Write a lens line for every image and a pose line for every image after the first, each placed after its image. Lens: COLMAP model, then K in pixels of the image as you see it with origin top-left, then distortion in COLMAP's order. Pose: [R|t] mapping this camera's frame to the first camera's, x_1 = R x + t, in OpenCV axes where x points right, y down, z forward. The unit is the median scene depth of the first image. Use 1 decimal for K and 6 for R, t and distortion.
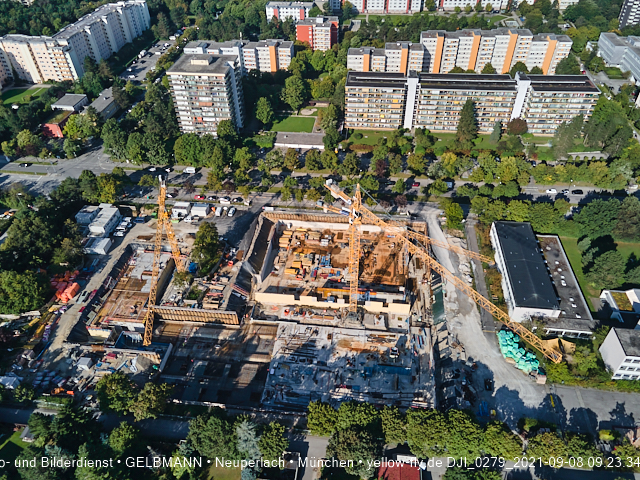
lens RADIAL K [[467.8, 0, 319.1], [0, 467.8, 237.0], [0, 0, 1]] dist [0.024725, 0.035510]
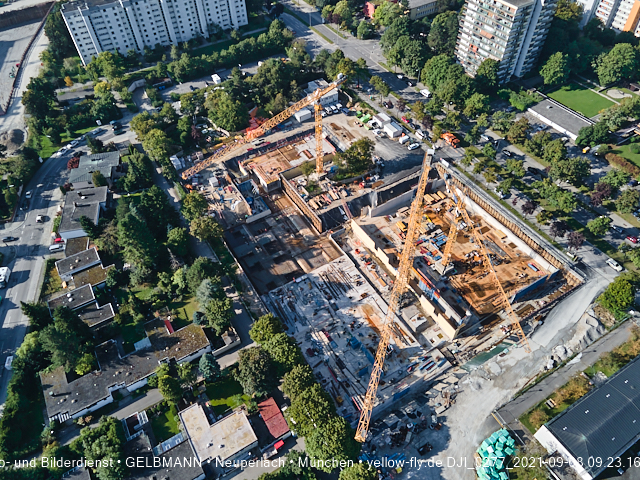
lens RADIAL K [[467.8, 0, 319.1], [0, 467.8, 237.0], [0, 0, 1]] dist [0.024725, 0.035510]
pose [[0.615444, 0.588344, -0.524481, 0.321530], [-0.497823, 0.806064, 0.320051, -0.119398], [0.611066, 0.064125, 0.788978, 0.130503]]
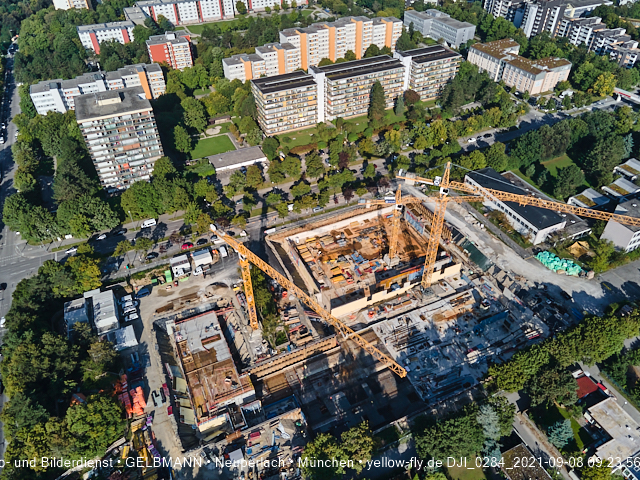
lens RADIAL K [[467.8, 0, 319.1], [0, 467.8, 237.0], [0, 0, 1]] dist [0.024725, 0.035510]
pose [[0.850987, -0.332908, 0.406194, -0.425874], [0.337299, 0.939276, 0.063160, -0.078180], [-0.402555, 0.083261, 0.911601, 0.102117]]
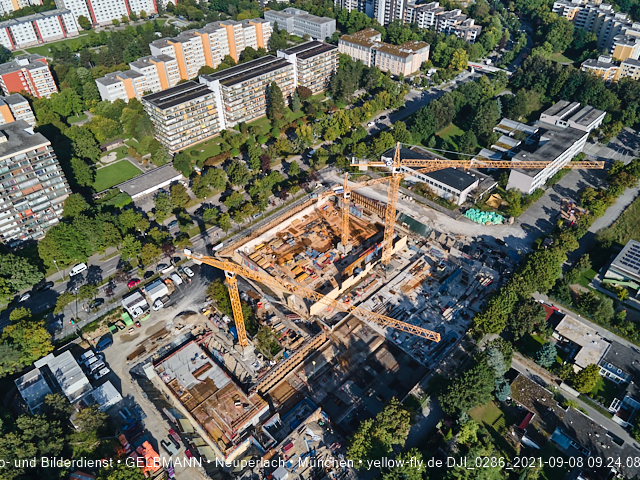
lens RADIAL K [[467.8, 0, 319.1], [0, 467.8, 237.0], [0, 0, 1]] dist [0.024725, 0.035510]
pose [[0.621508, -0.496971, 0.605597, -0.545794], [0.507810, 0.844200, 0.171623, -0.137934], [-0.596537, 0.200863, 0.777044, 0.175864]]
